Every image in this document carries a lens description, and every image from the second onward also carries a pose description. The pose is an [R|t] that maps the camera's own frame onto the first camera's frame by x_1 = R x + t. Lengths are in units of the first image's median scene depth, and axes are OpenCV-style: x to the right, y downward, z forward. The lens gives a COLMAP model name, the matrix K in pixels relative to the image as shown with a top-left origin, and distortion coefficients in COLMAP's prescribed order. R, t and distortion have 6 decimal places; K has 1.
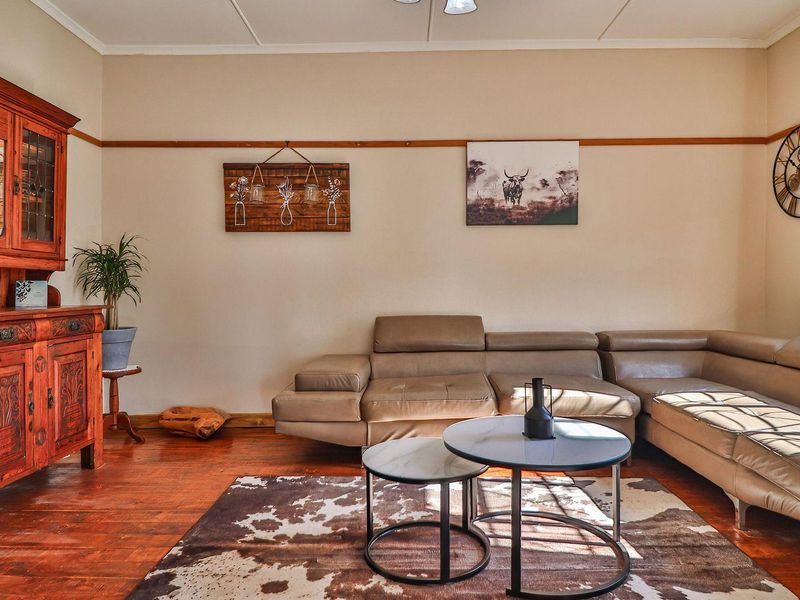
lens RADIAL K [[576.2, 0, 400.0], [0, 576.2, 300.0], [0, 0, 1]] dist [-0.001207, -0.007302]
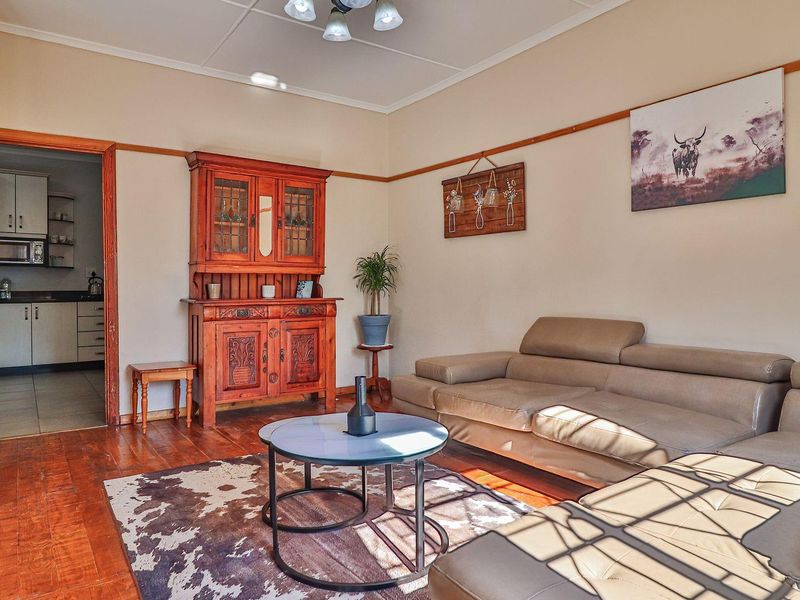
lens RADIAL K [[576.2, 0, 400.0], [0, 576.2, 300.0], [0, 0, 1]] dist [-0.001207, -0.007302]
pose [[0.552427, 0.024320, -0.833206, 0.629323], [-0.020519, 0.999668, 0.015574, -0.009467], [0.833309, 0.008493, 0.552743, 0.273001]]
